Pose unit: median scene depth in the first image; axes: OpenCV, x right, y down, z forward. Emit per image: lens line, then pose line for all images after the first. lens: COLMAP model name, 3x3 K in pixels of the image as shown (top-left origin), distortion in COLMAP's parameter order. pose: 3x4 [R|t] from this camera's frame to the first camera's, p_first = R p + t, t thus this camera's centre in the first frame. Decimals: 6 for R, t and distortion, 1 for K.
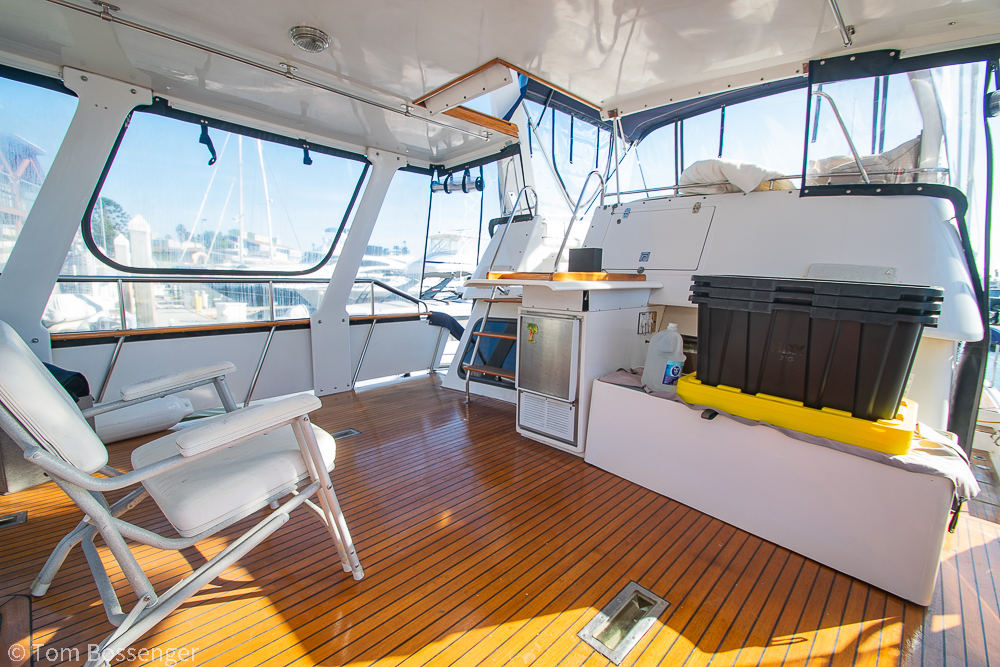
lens RADIAL K [[445.0, 0, 483.8], [0, 445.0, 331.0], [0, 0, 1]] dist [0.000762, -0.012832]
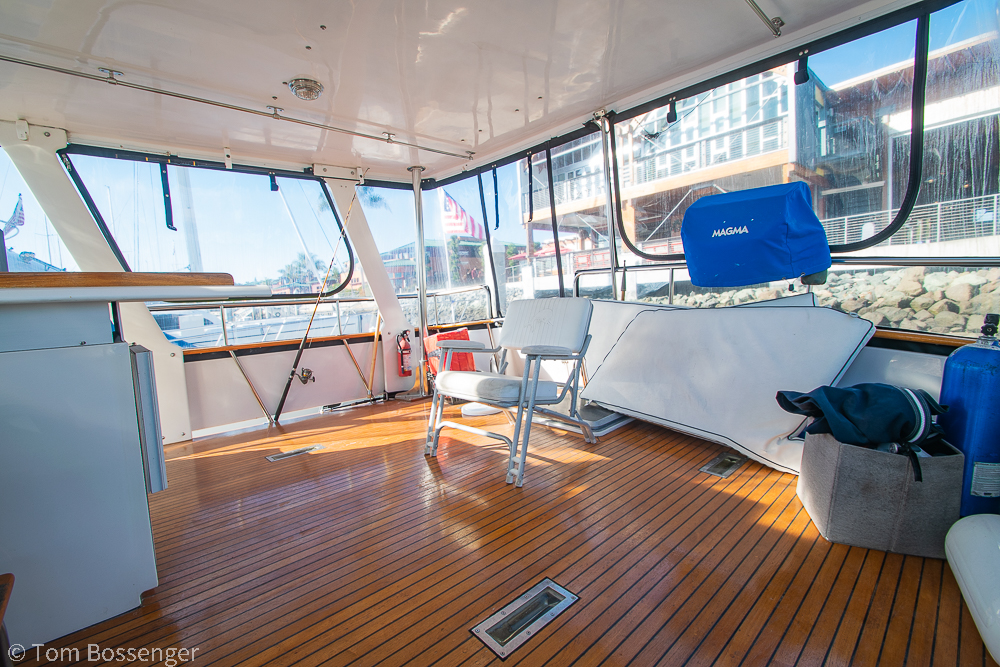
lens RADIAL K [[442.6, 0, 496.4], [0, 442.6, 329.3], [0, 0, 1]] dist [0.000207, -0.011289]
pose [[-0.998896, 0.005026, 0.046714, -0.352650], [0.015237, 0.975176, 0.220906, -0.176407], [-0.044444, 0.221374, -0.974176, 1.393929]]
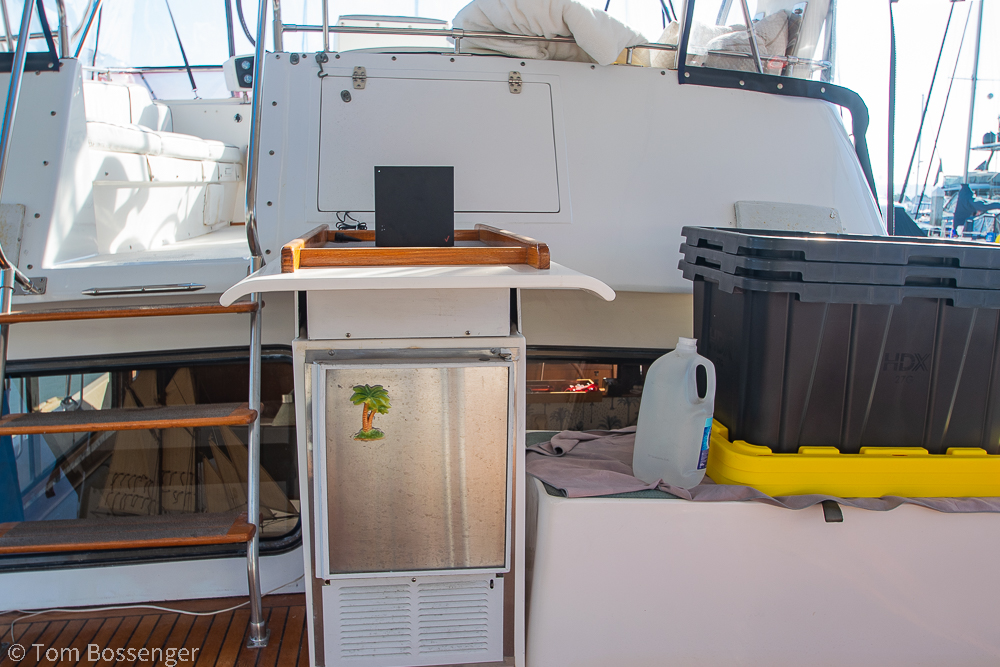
lens RADIAL K [[837.0, 0, 499.2], [0, 837.0, 338.6], [0, 0, 1]] dist [-0.048306, 0.004178]
pose [[0.614571, -0.143602, 0.775681, -0.290510], [0.106571, 0.989391, 0.098730, -0.095031], [-0.781630, 0.021988, 0.623355, 0.466108]]
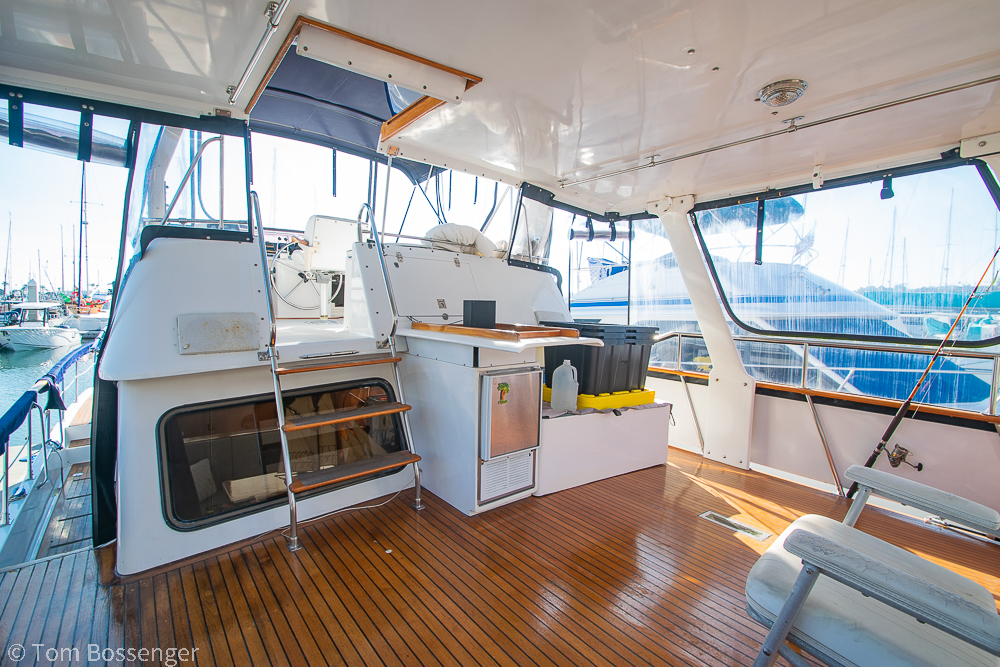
lens RADIAL K [[442.6, 0, 496.4], [0, 442.6, 329.3], [0, 0, 1]] dist [0.000207, -0.011289]
pose [[0.105529, -0.075913, 0.991514, -0.720211], [0.112276, 0.991616, 0.063971, -0.169762], [-0.988058, 0.104572, 0.113167, 0.808799]]
